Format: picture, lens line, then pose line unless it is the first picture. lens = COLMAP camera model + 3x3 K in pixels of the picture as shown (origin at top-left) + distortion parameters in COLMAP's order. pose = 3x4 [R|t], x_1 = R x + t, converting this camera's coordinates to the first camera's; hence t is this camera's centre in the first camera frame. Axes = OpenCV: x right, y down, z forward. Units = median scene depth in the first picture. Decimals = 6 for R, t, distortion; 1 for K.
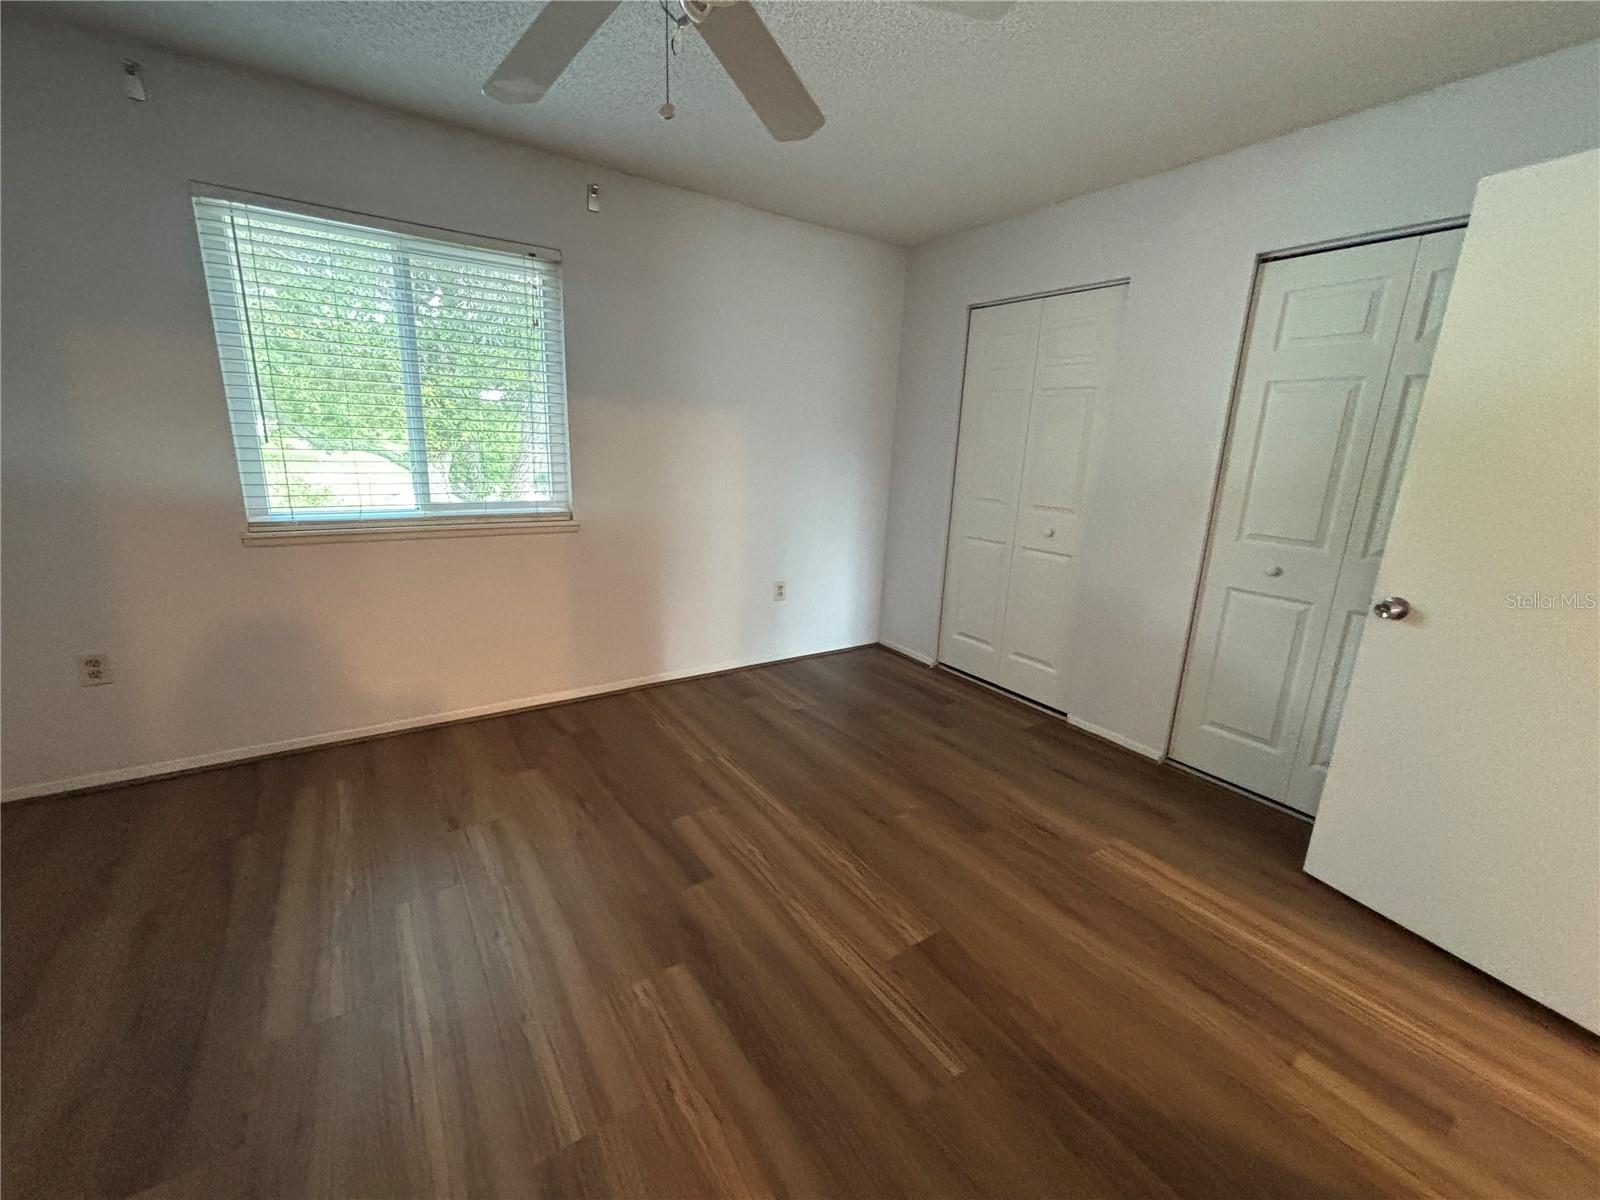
lens RADIAL K [[652.5, 0, 798.2], [0, 652.5, 595.9], [0, 0, 1]] dist [0.001274, -0.000213]
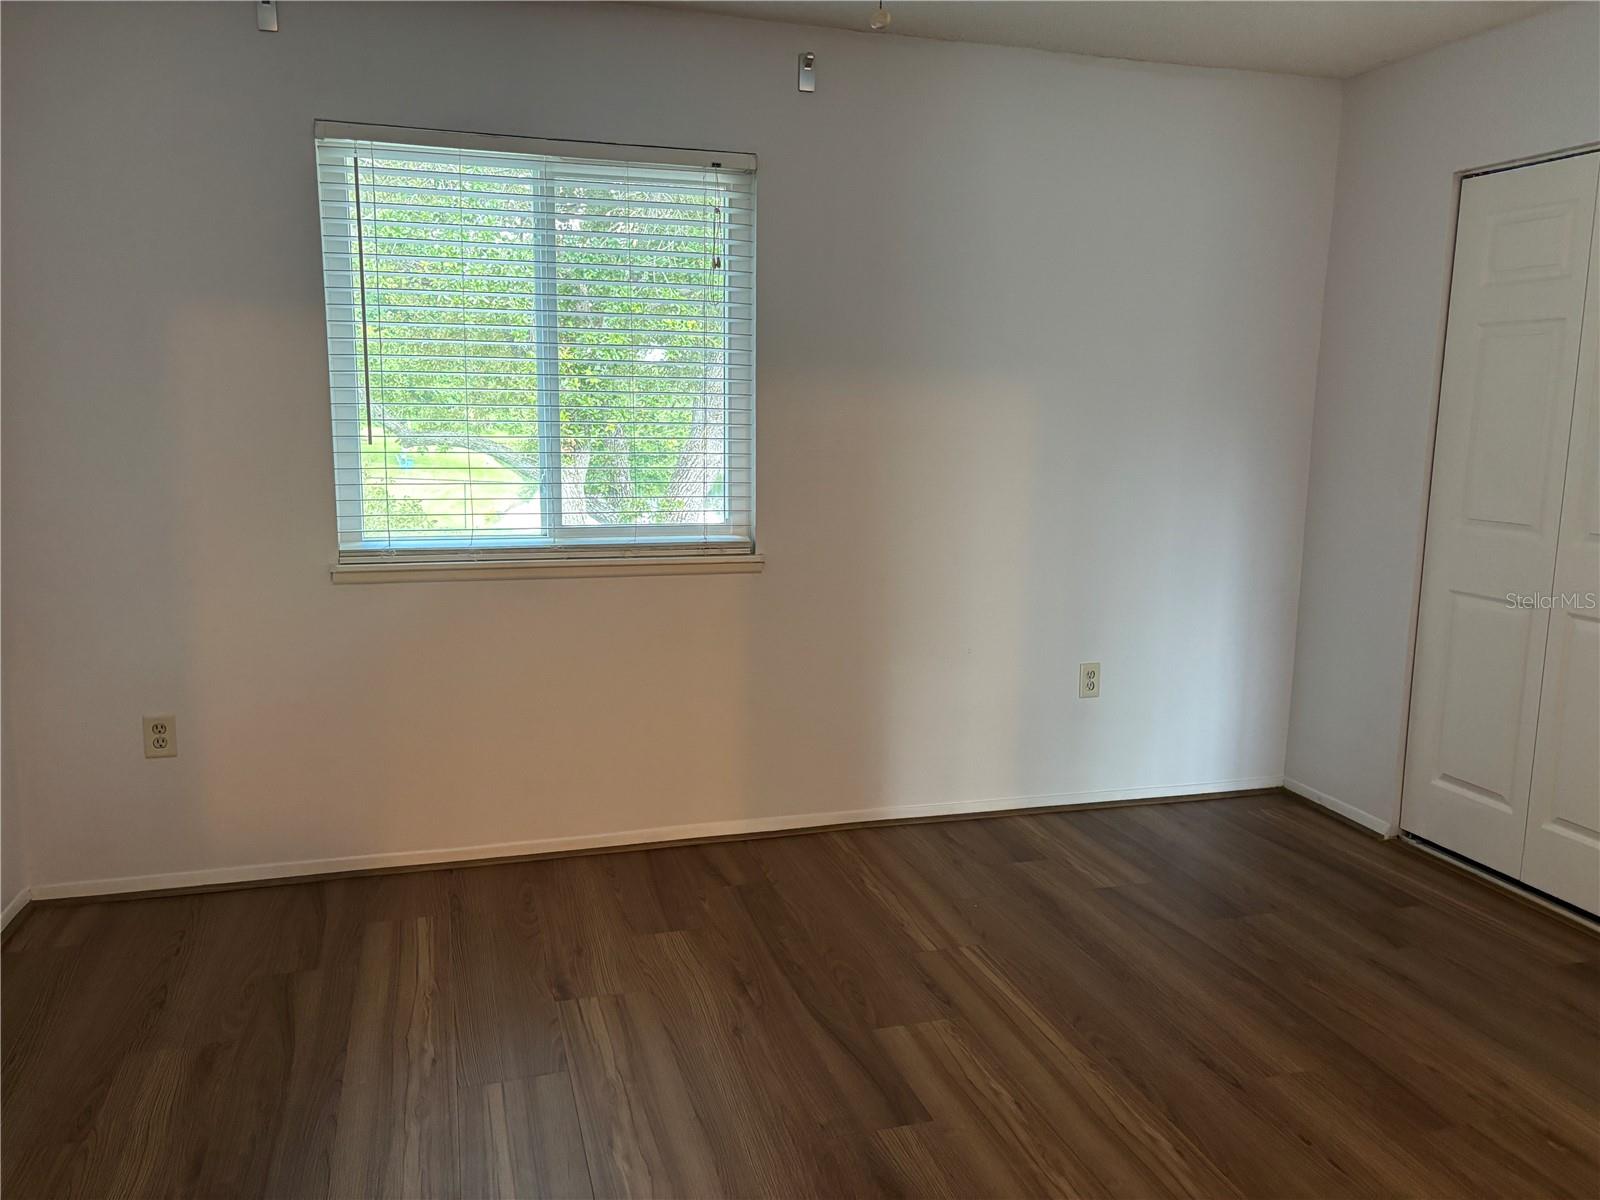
lens RADIAL K [[1208.2, 0, 800.8], [0, 1208.2, 602.8], [0, 0, 1]] dist [0.074774, -0.092128]
pose [[0.953730, 0.022957, -0.299787, 0.065812], [-0.047268, 0.996130, -0.074095, 0.021645], [0.296926, 0.084837, 0.951124, -0.139080]]
